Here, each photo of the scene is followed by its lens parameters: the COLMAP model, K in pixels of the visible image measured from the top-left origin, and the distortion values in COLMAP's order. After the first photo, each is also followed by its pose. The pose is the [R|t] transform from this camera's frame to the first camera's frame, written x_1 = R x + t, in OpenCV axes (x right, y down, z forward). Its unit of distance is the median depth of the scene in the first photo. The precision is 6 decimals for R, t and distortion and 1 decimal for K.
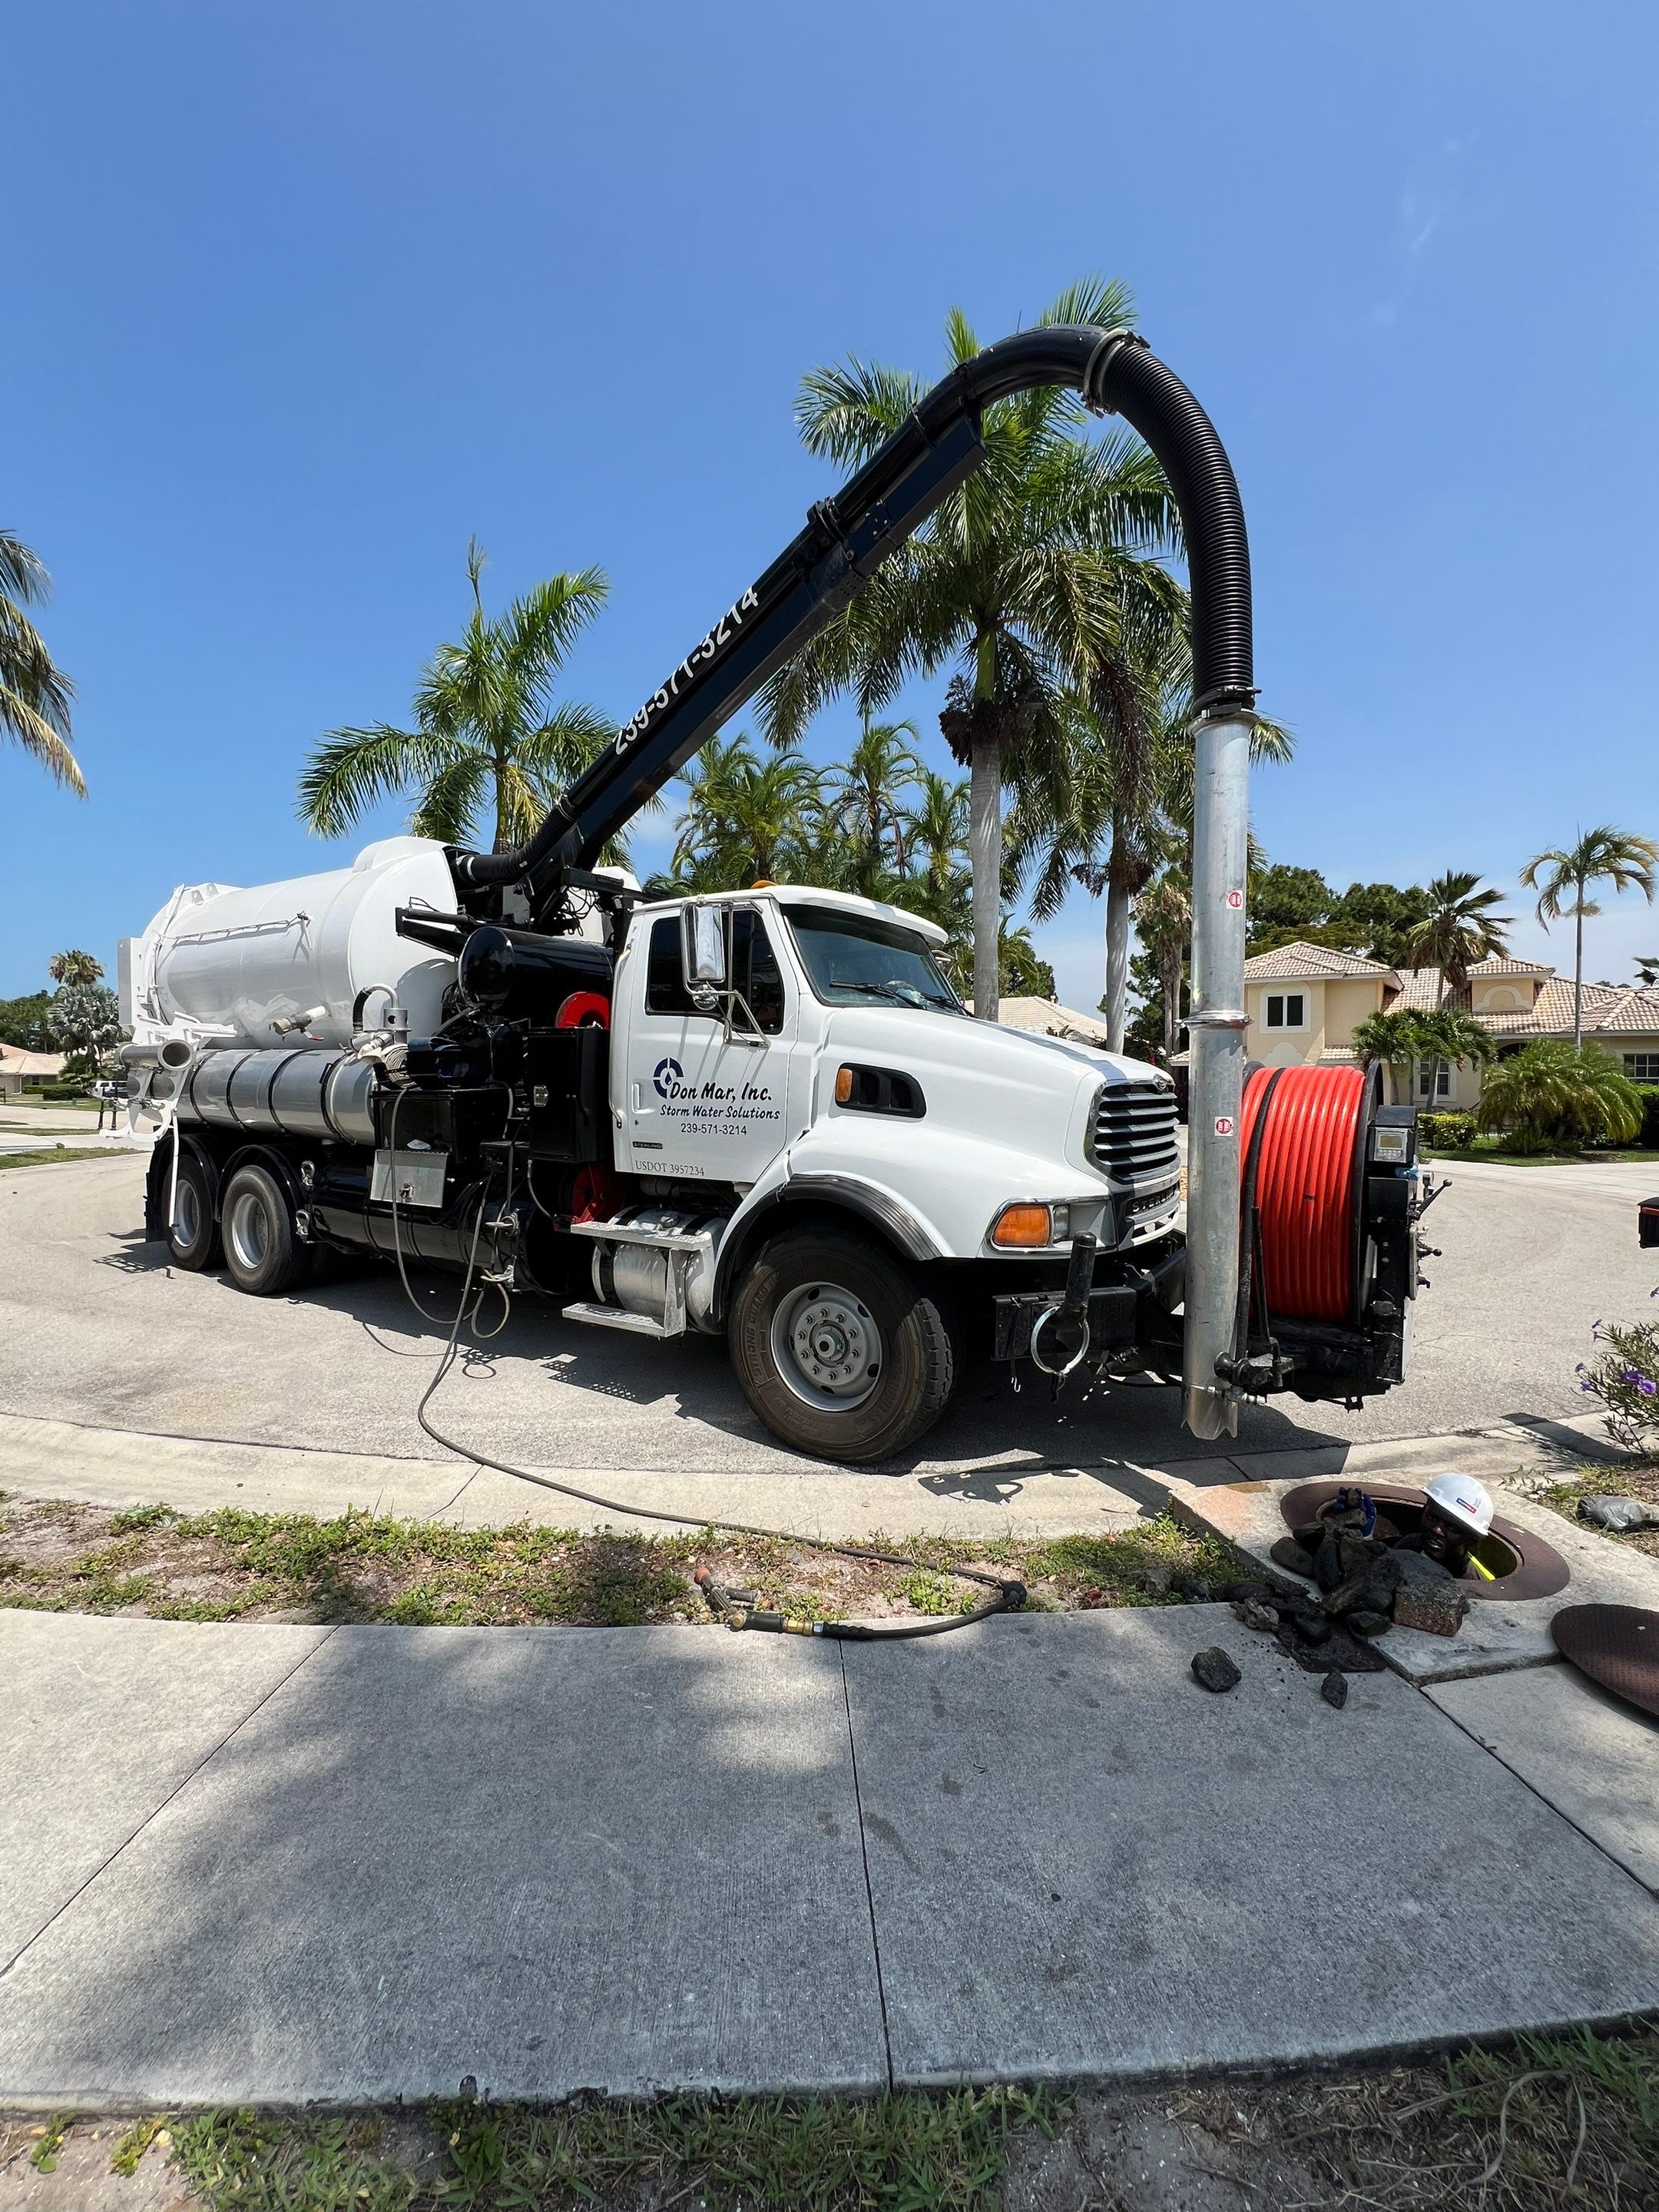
lens RADIAL K [[888.5, 0, 842.4], [0, 888.5, 1102.4], [0, 0, 1]] dist [-0.003663, 0.000677]
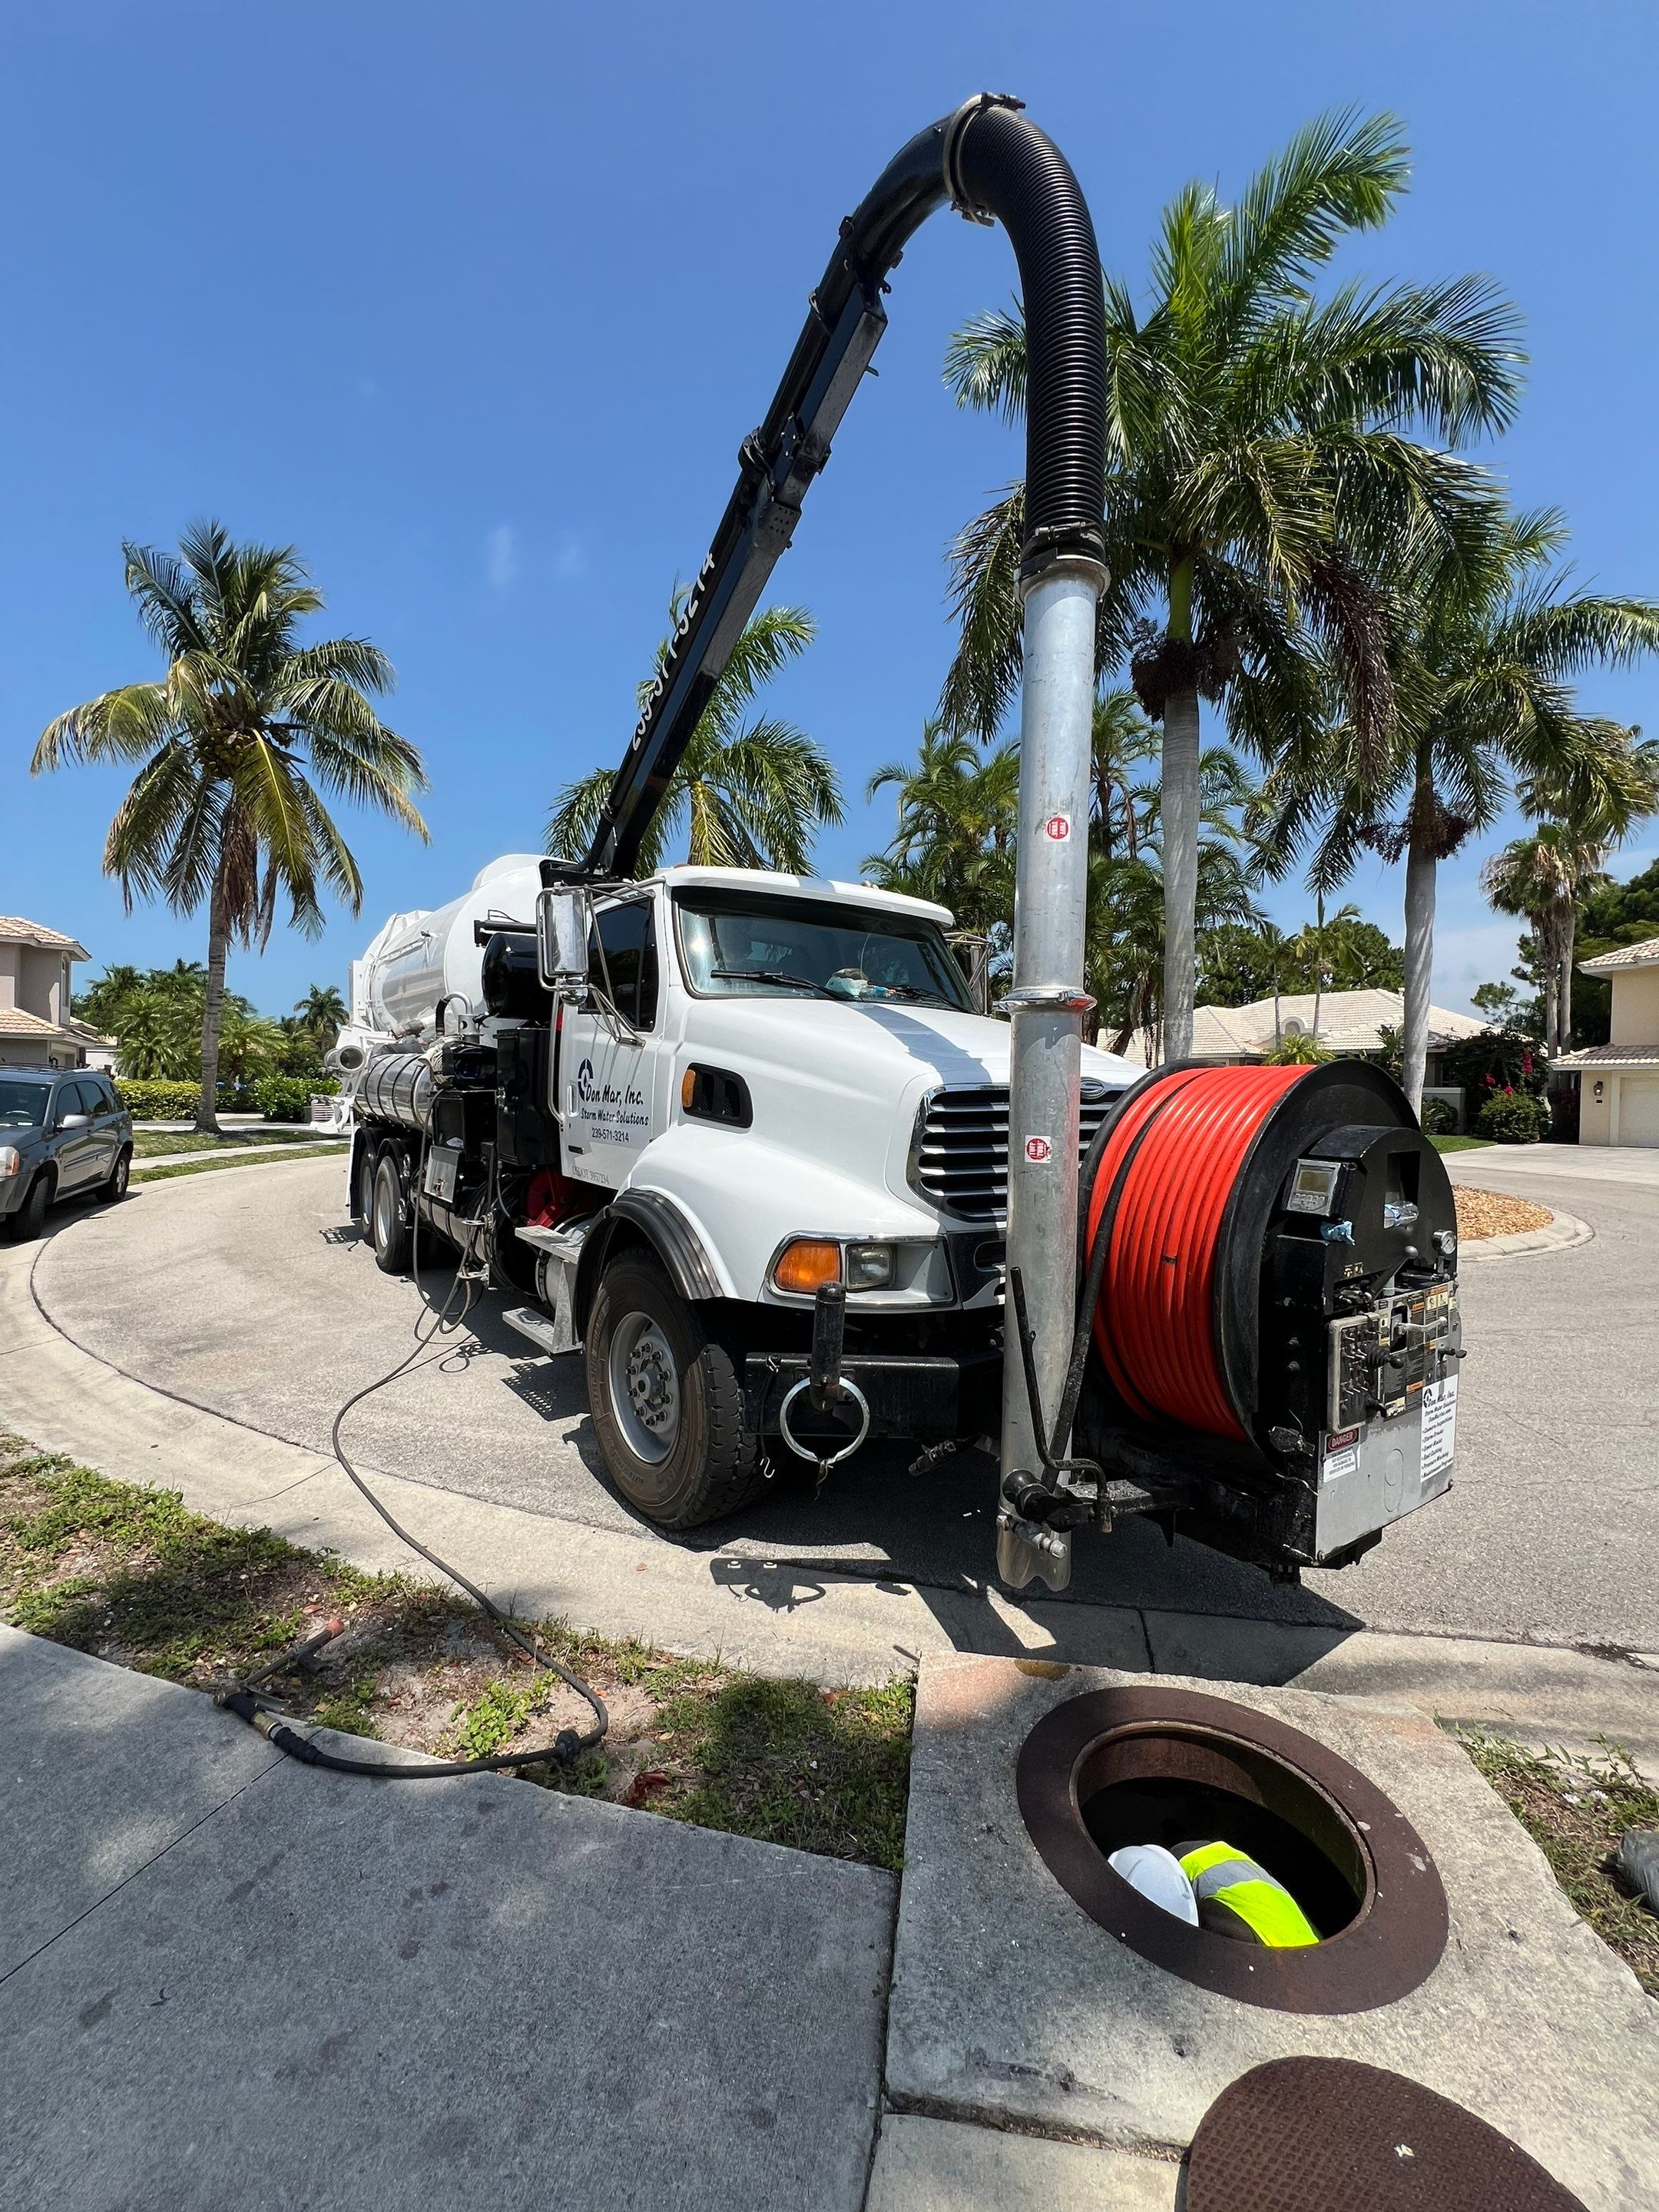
lens RADIAL K [[888.5, 0, 839.3], [0, 888.5, 1102.1], [0, 0, 1]] dist [-0.003663, 0.000677]
pose [[0.934761, 0.012983, -0.355040, 0.455013], [-0.014826, 0.999887, -0.002470, -0.005859], [0.354968, 0.007573, 0.934848, 0.239566]]
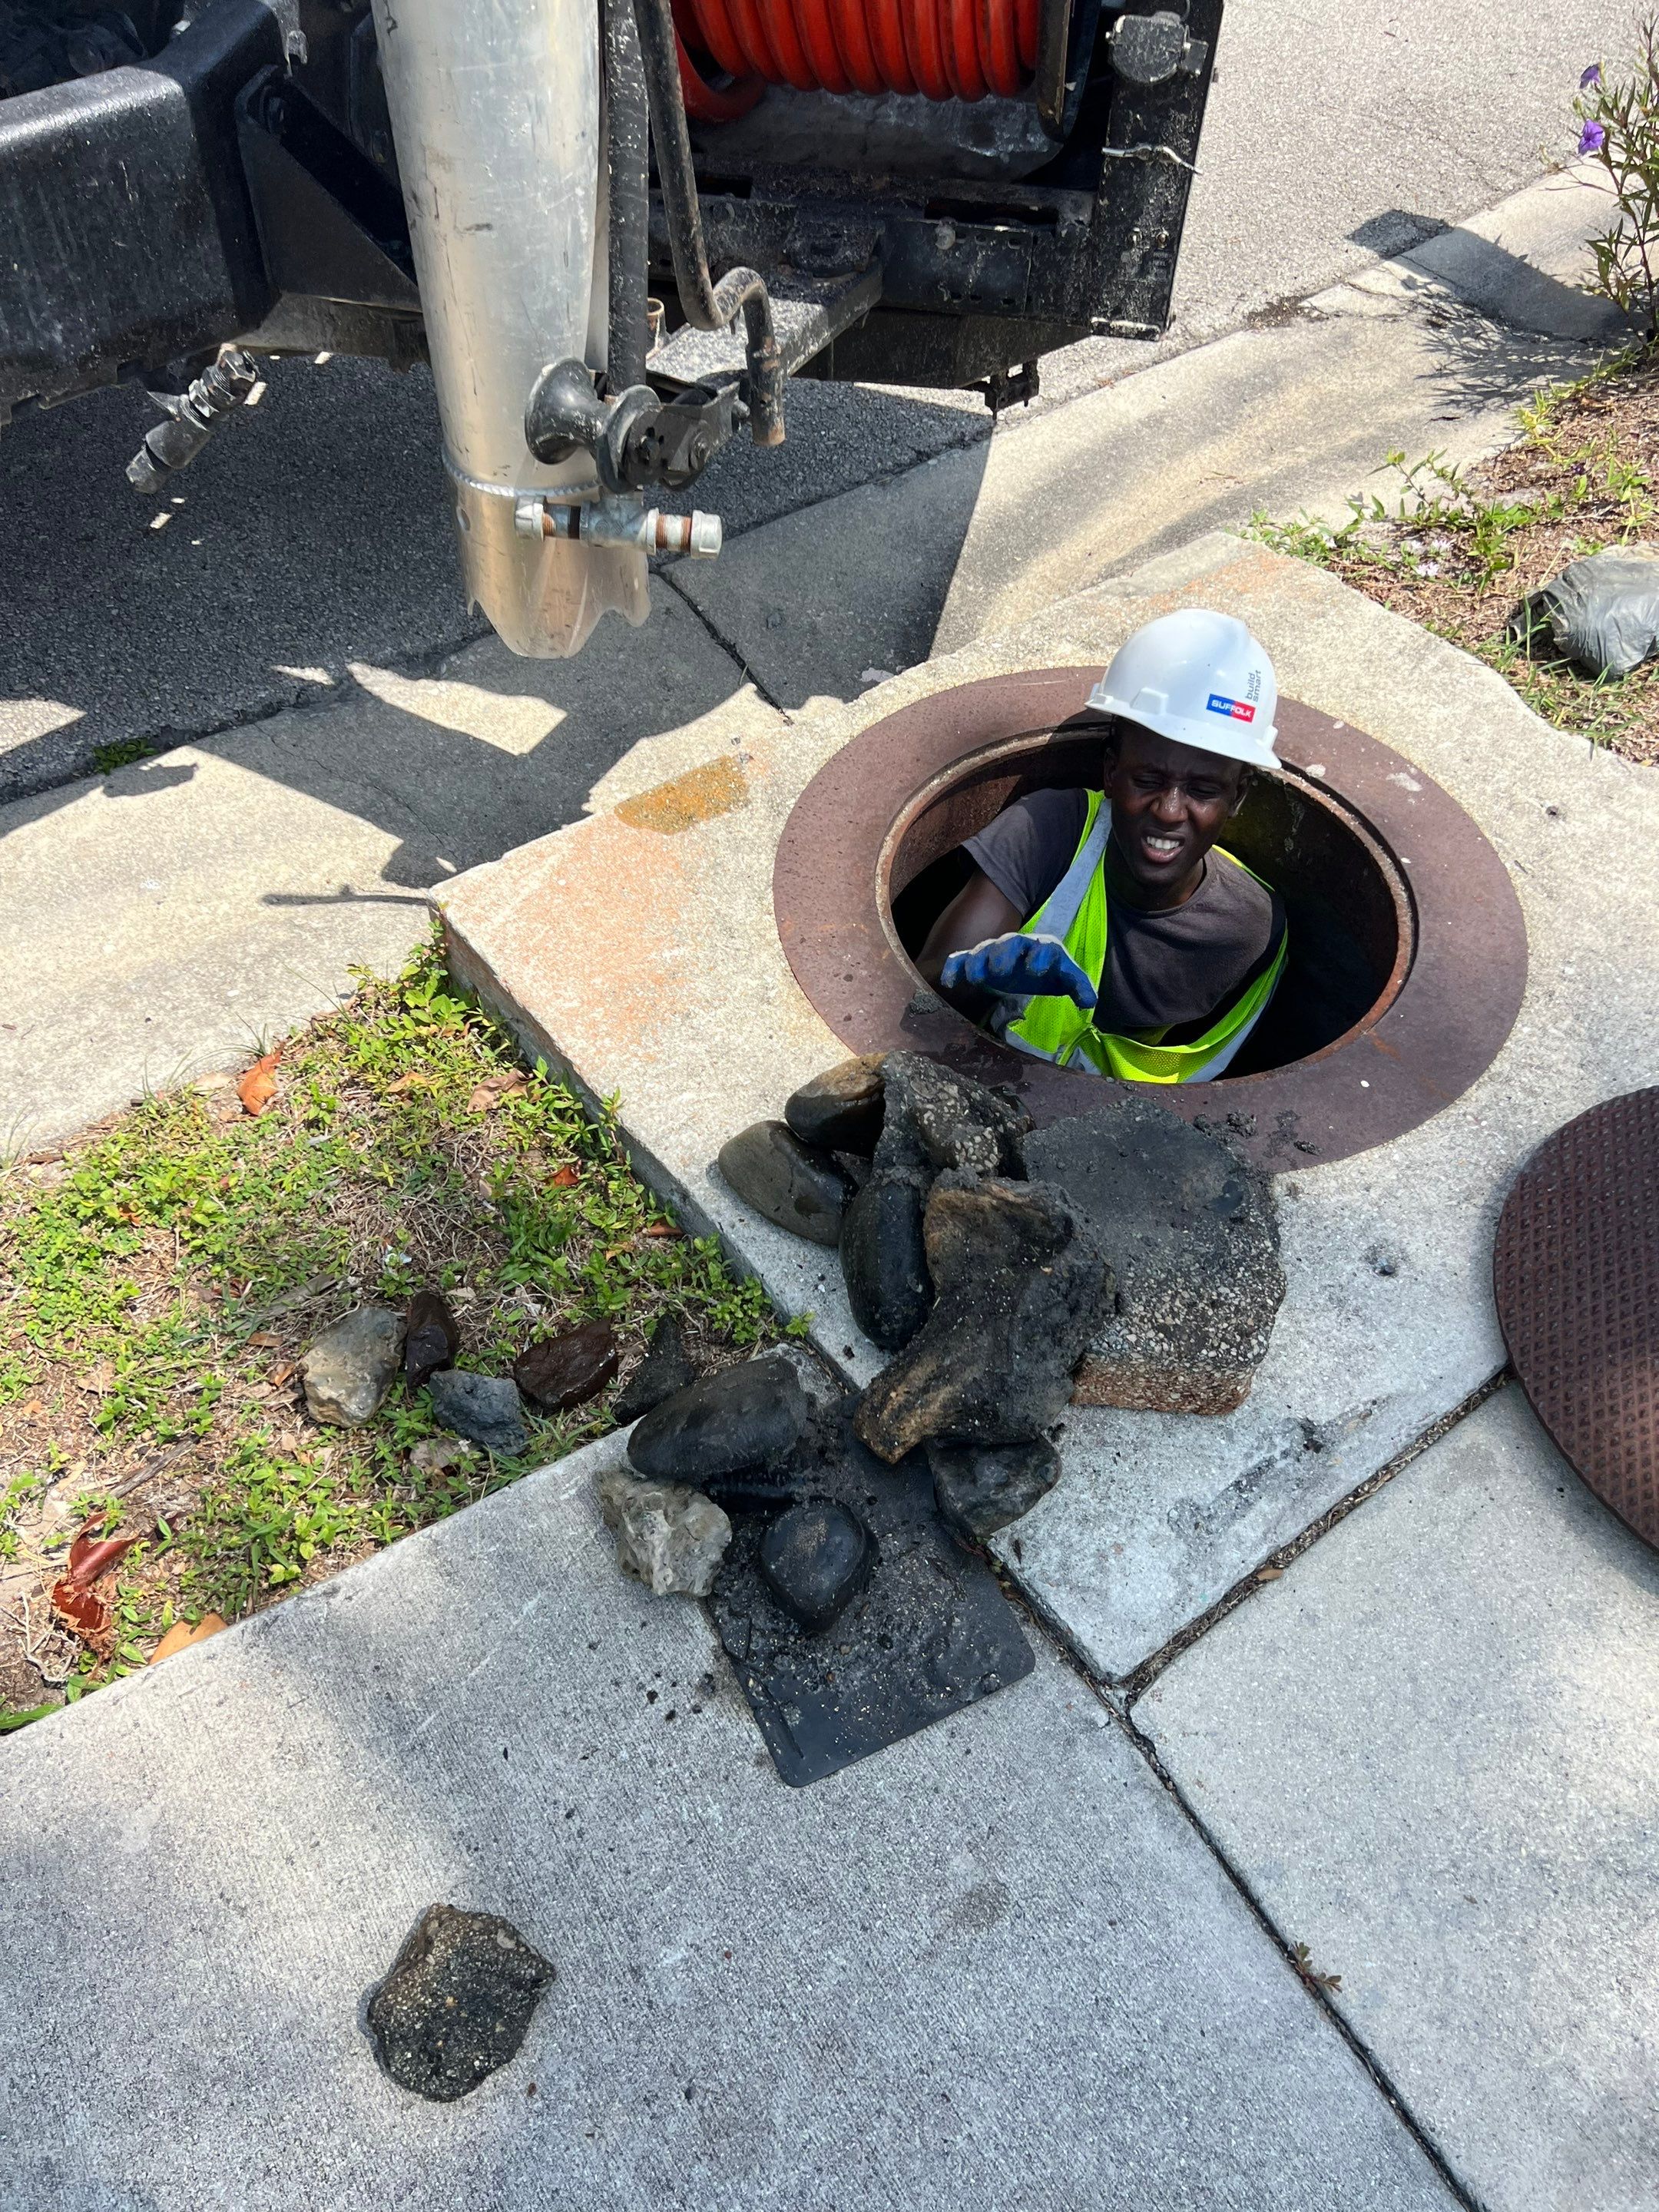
lens RADIAL K [[1641.6, 0, 835.1], [0, 1641.6, 1098.5], [0, 0, 1]] dist [0.029311, -0.005205]
pose [[0.908908, -0.317980, 0.269769, 0.263141], [-0.001939, 0.643704, 0.765272, 0.055498], [-0.416993, -0.696085, 0.584451, 0.474803]]
